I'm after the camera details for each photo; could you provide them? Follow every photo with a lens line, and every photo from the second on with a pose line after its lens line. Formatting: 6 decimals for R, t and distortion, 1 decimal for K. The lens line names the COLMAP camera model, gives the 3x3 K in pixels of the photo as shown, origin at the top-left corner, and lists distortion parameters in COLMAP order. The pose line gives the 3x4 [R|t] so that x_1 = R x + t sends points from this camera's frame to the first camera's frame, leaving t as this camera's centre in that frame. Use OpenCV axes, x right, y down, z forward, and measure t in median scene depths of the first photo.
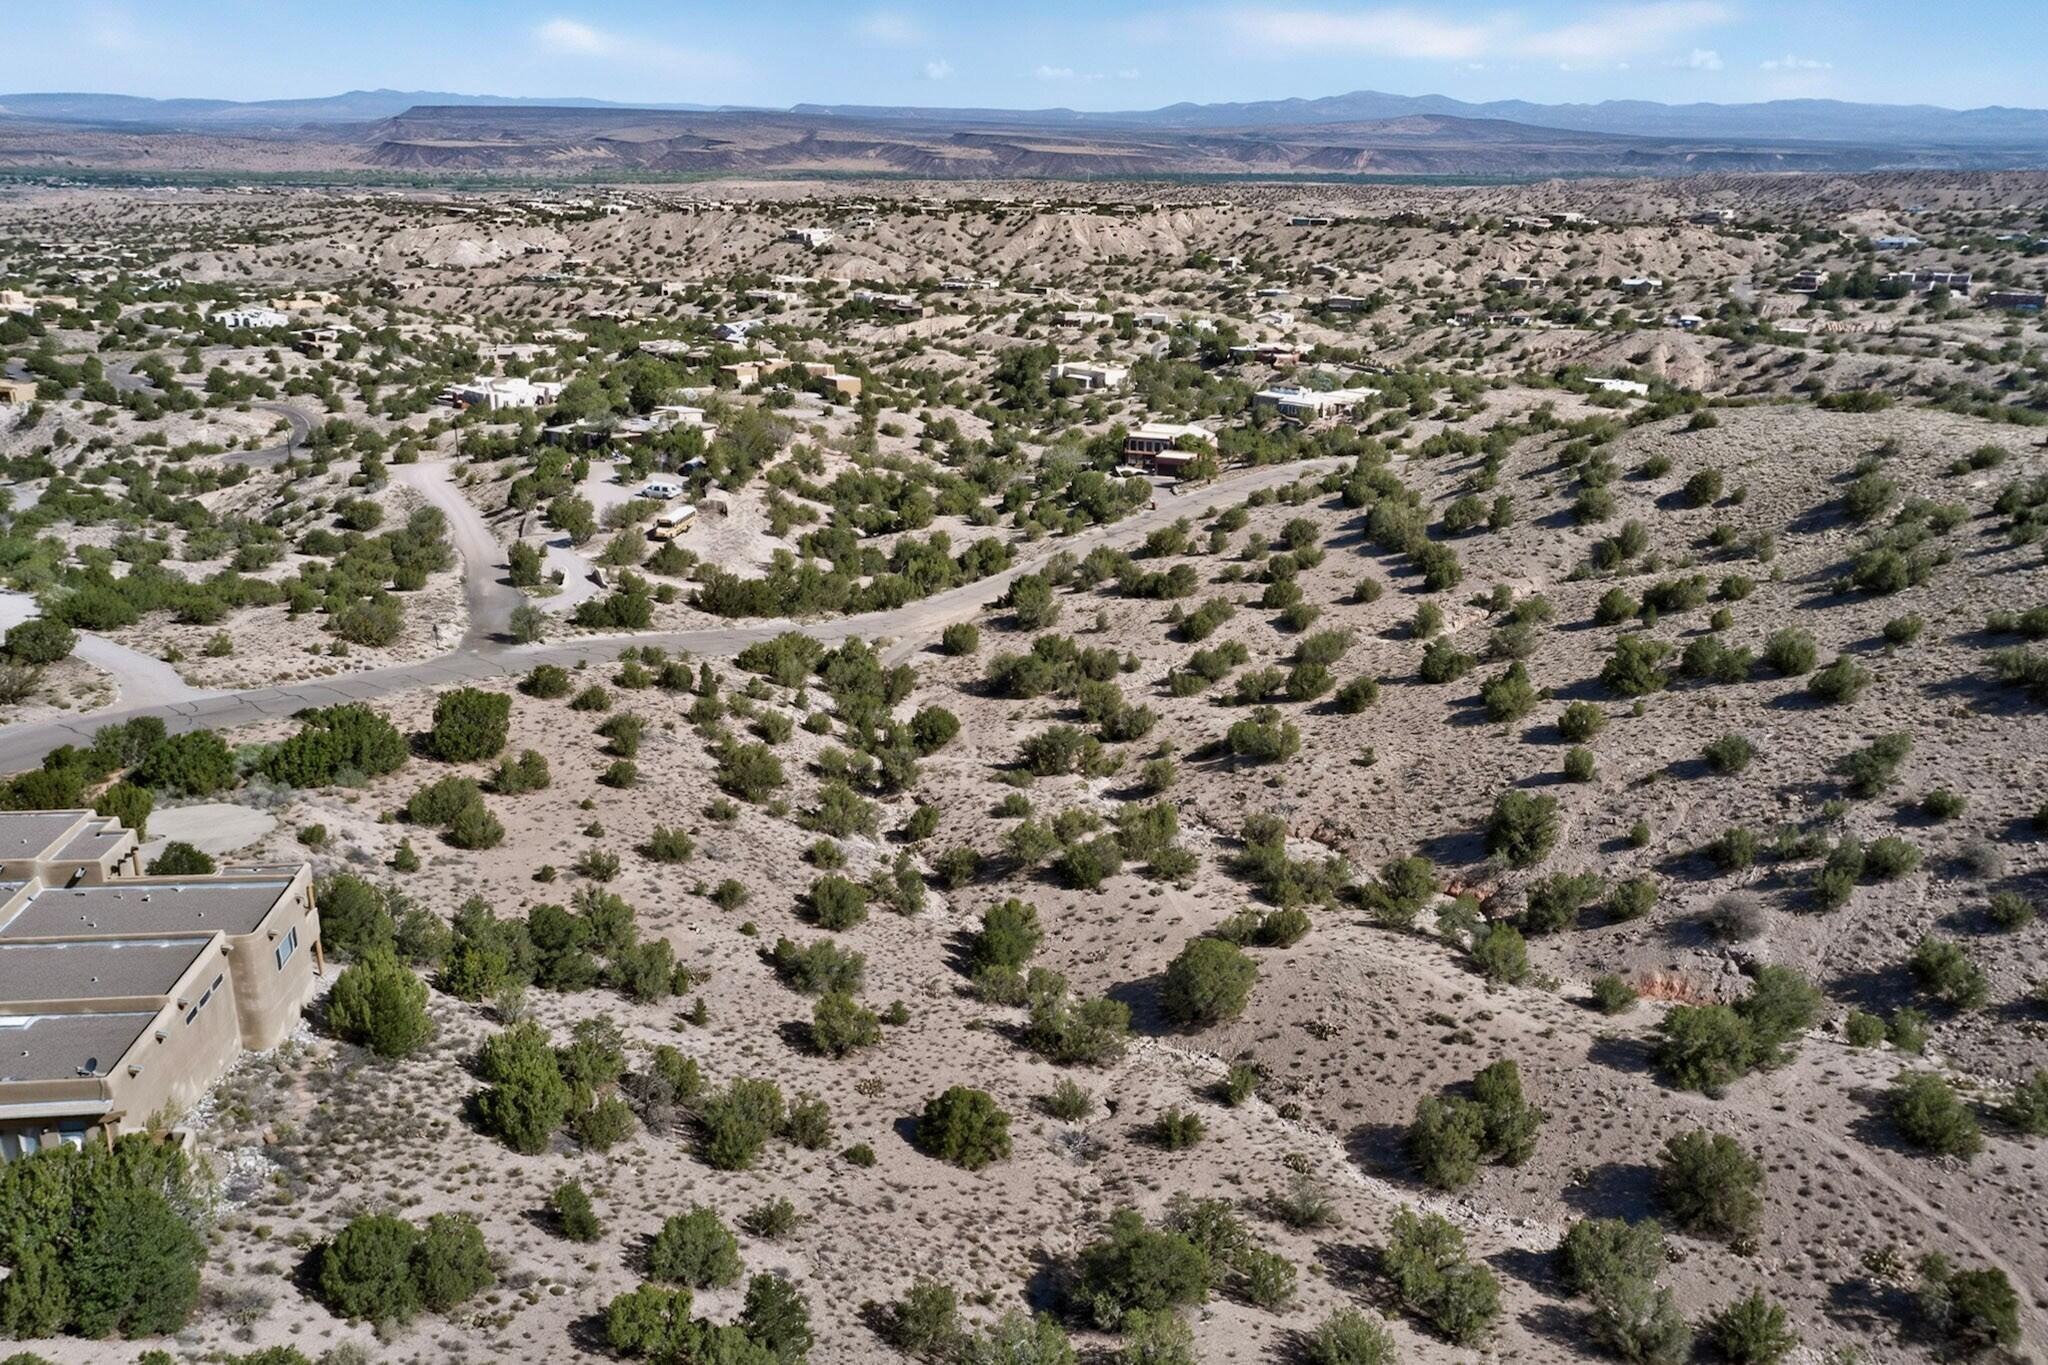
lens RADIAL K [[1567.5, 0, 1029.7], [0, 1567.5, 679.4], [0, 0, 1]] dist [0.006925, 0.046837]
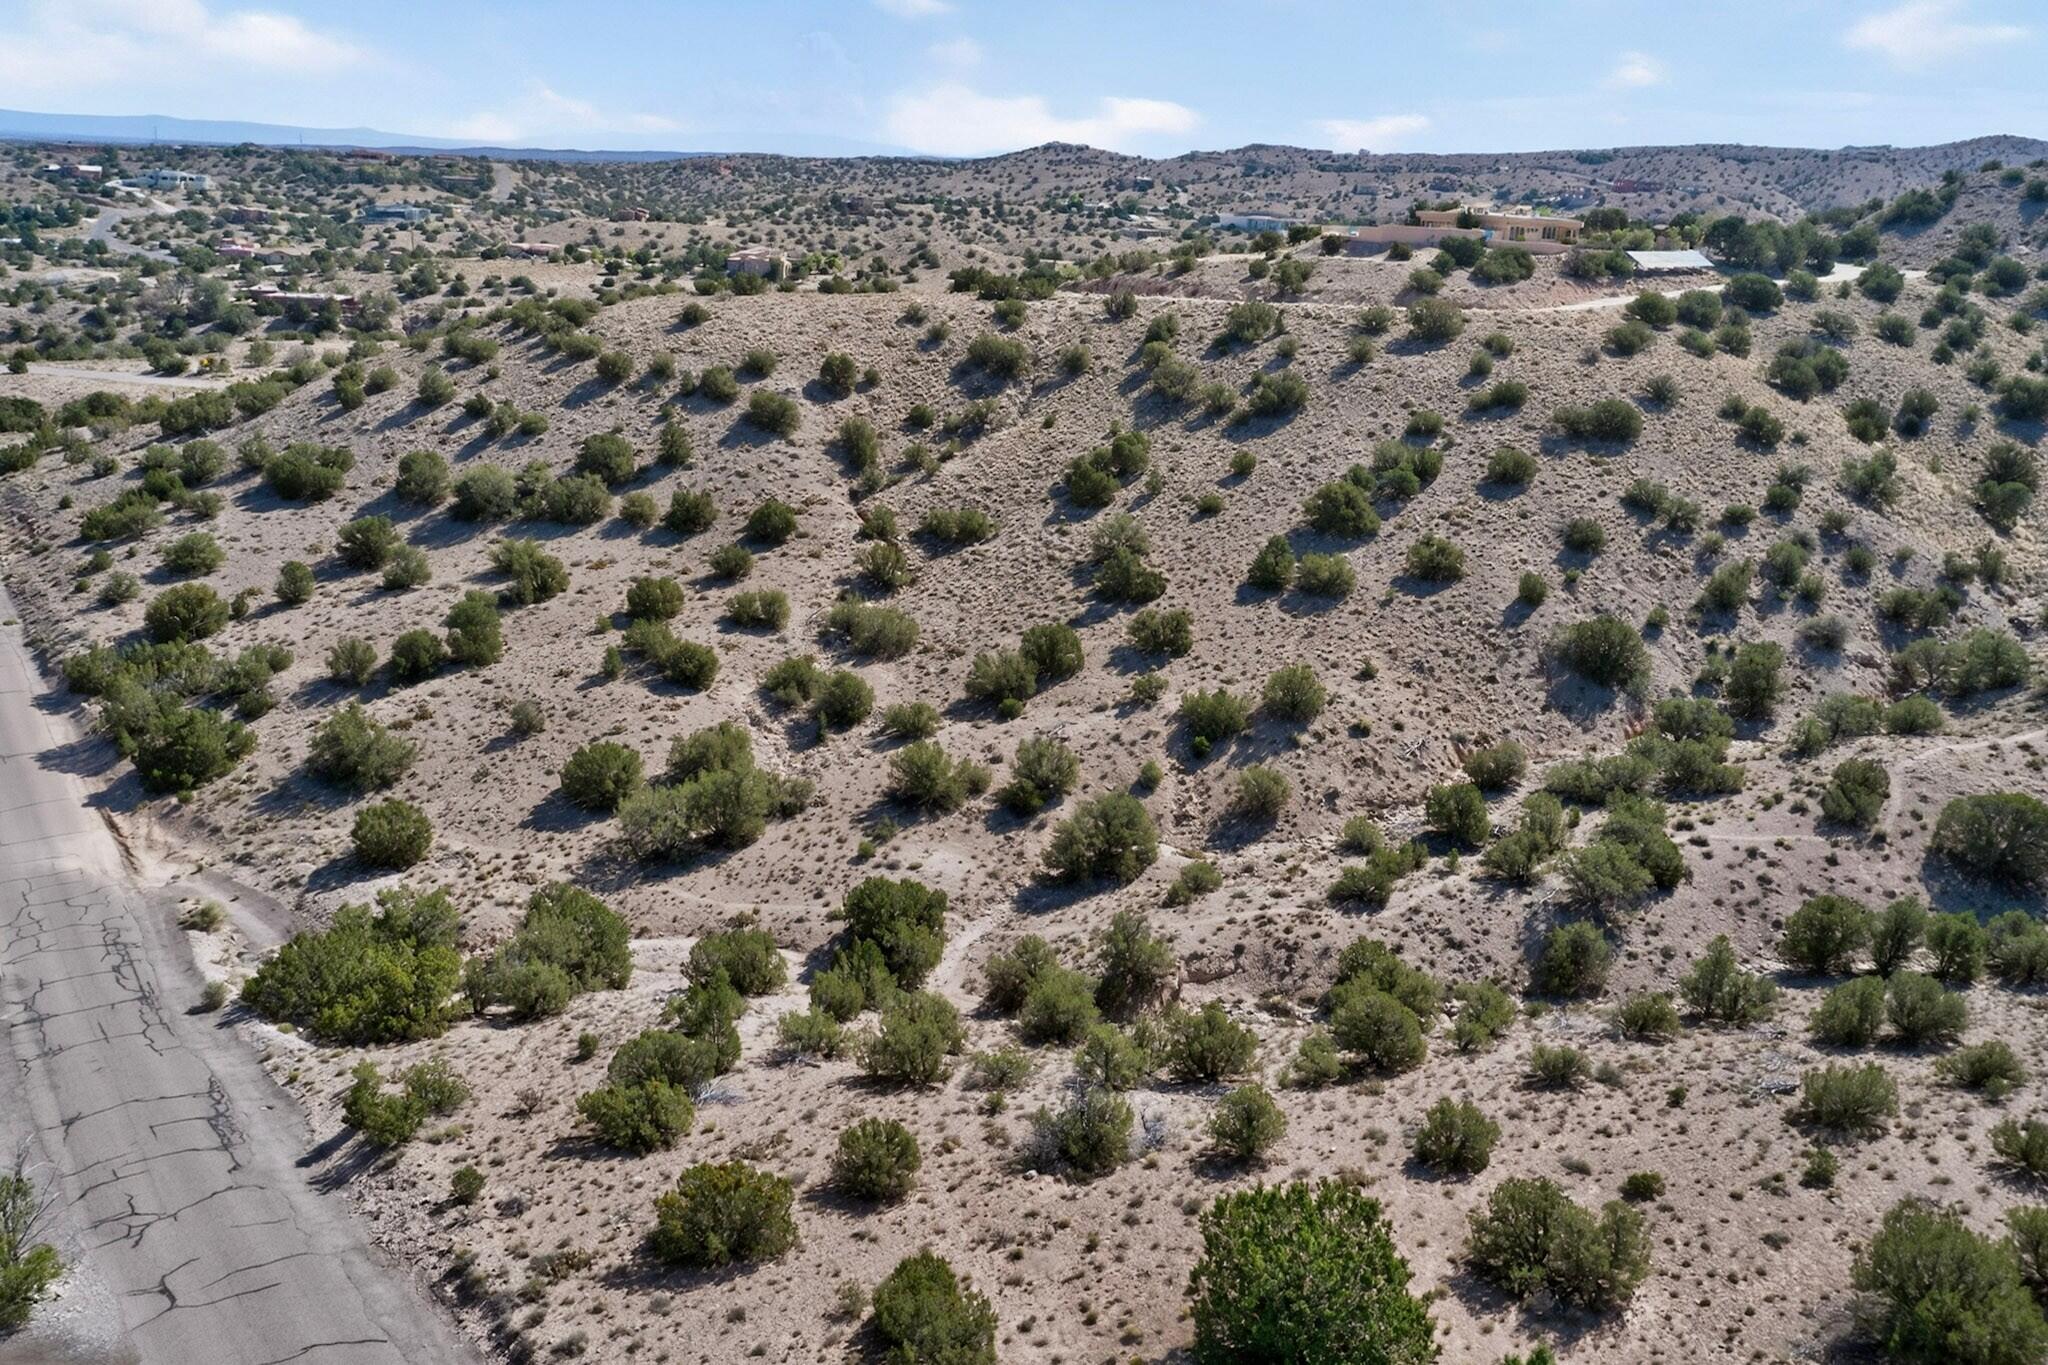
lens RADIAL K [[1621.4, 0, 1026.3], [0, 1621.4, 677.9], [0, 0, 1]] dist [-0.009106, -0.009142]
pose [[0.251158, -0.281873, 0.925995, -0.152168], [0.264959, 0.940142, 0.214314, -0.042892], [-0.930976, 0.191524, 0.310809, 0.213601]]
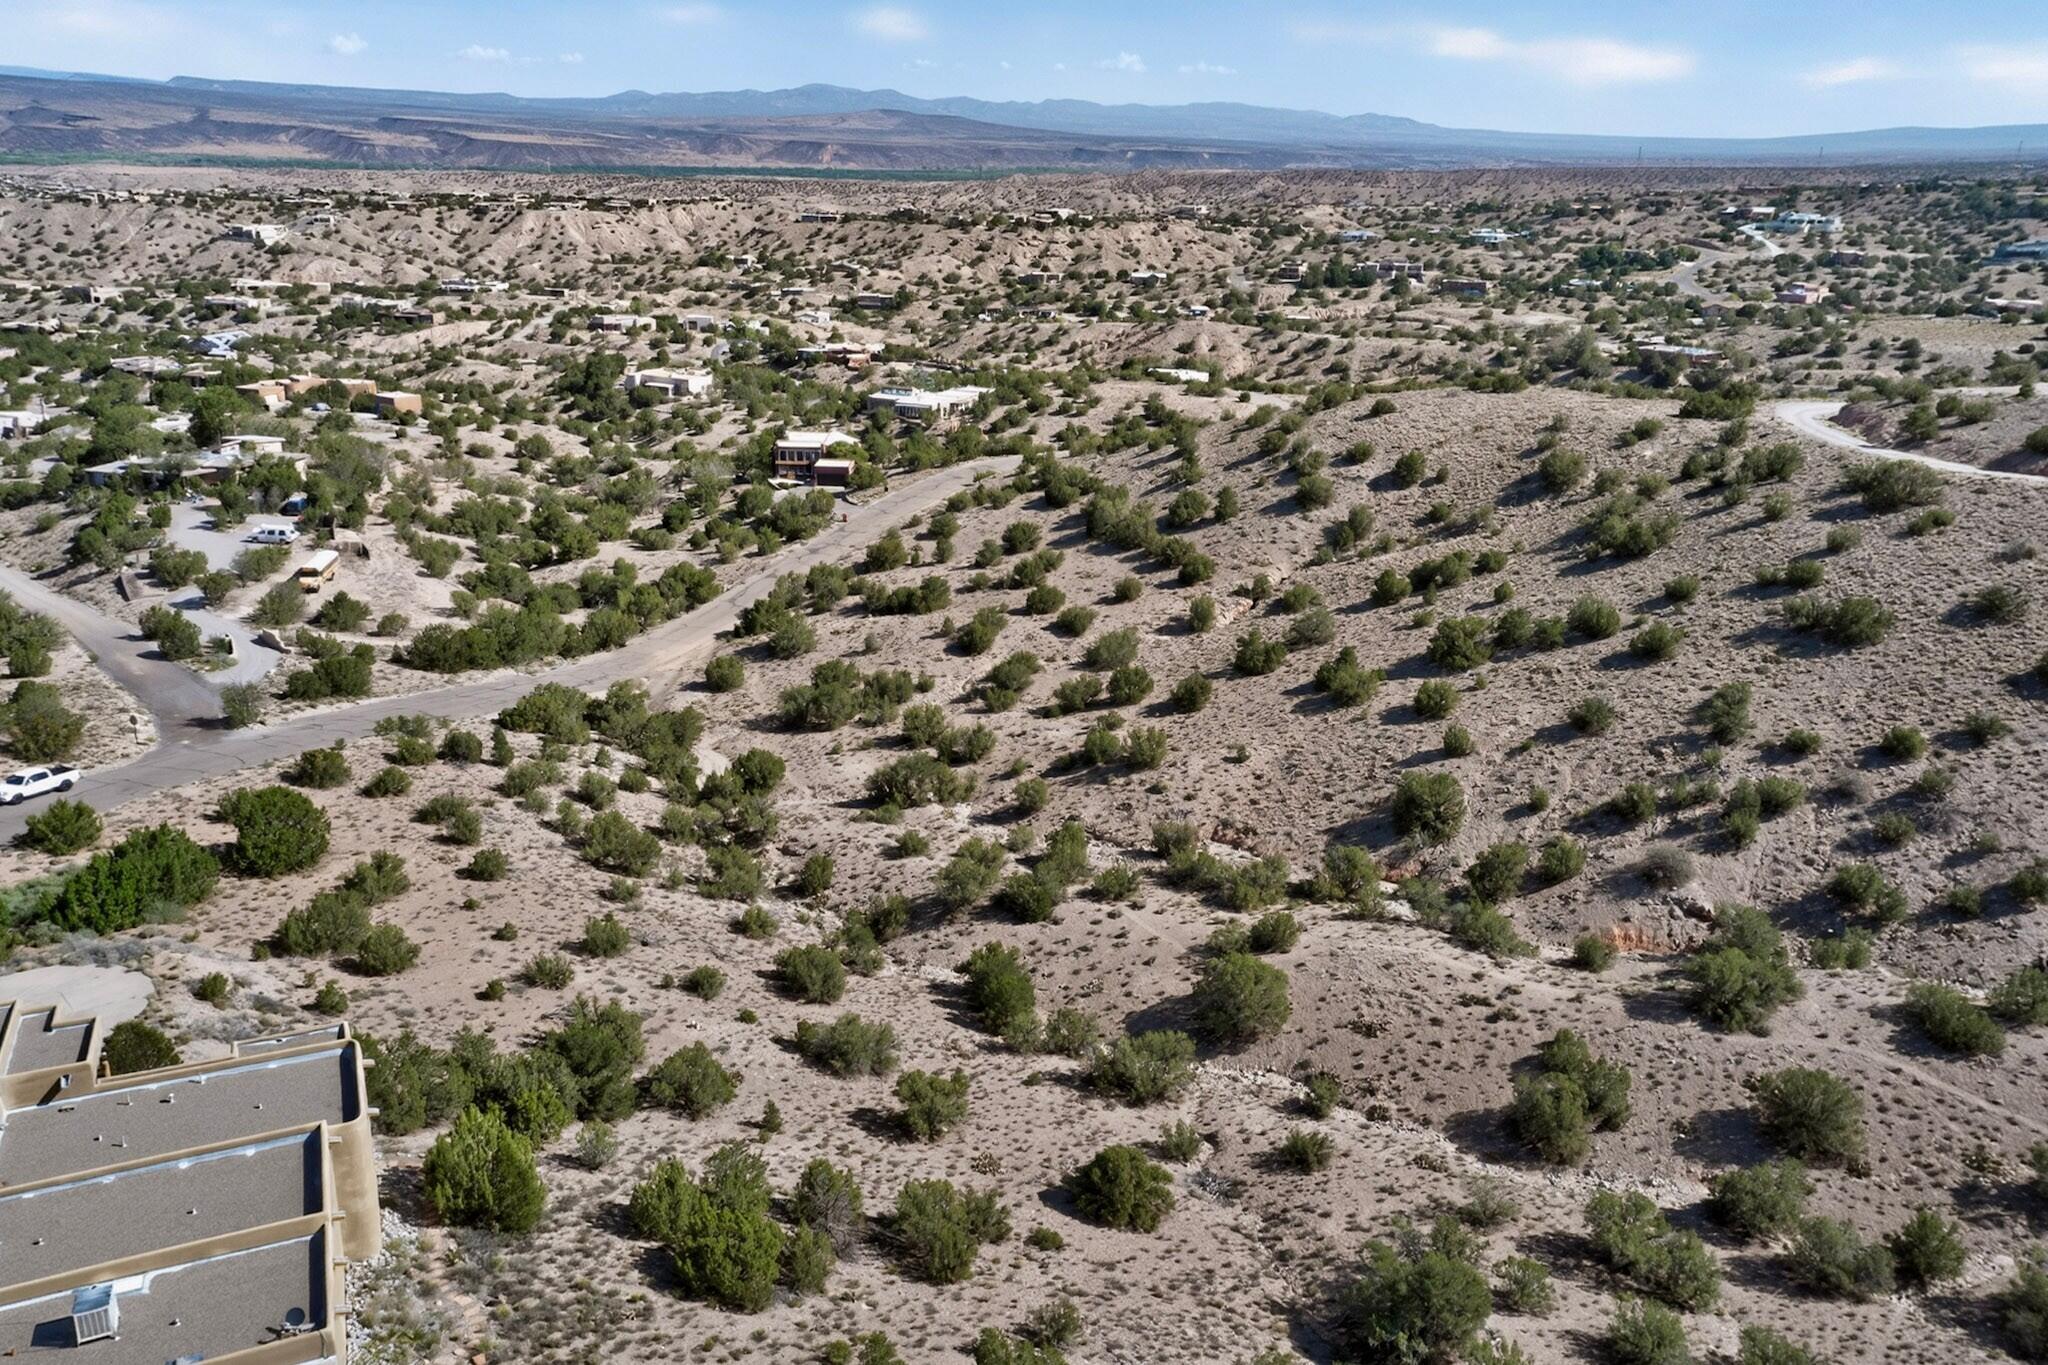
lens RADIAL K [[1594.5, 0, 1023.4], [0, 1594.5, 686.1], [0, 0, 1]] dist [0.035514, 0.057890]
pose [[0.951171, -0.093927, 0.294025, -0.051604], [0.093557, 0.995495, 0.015354, -0.005457], [-0.294143, 0.012904, 0.955674, 0.012857]]
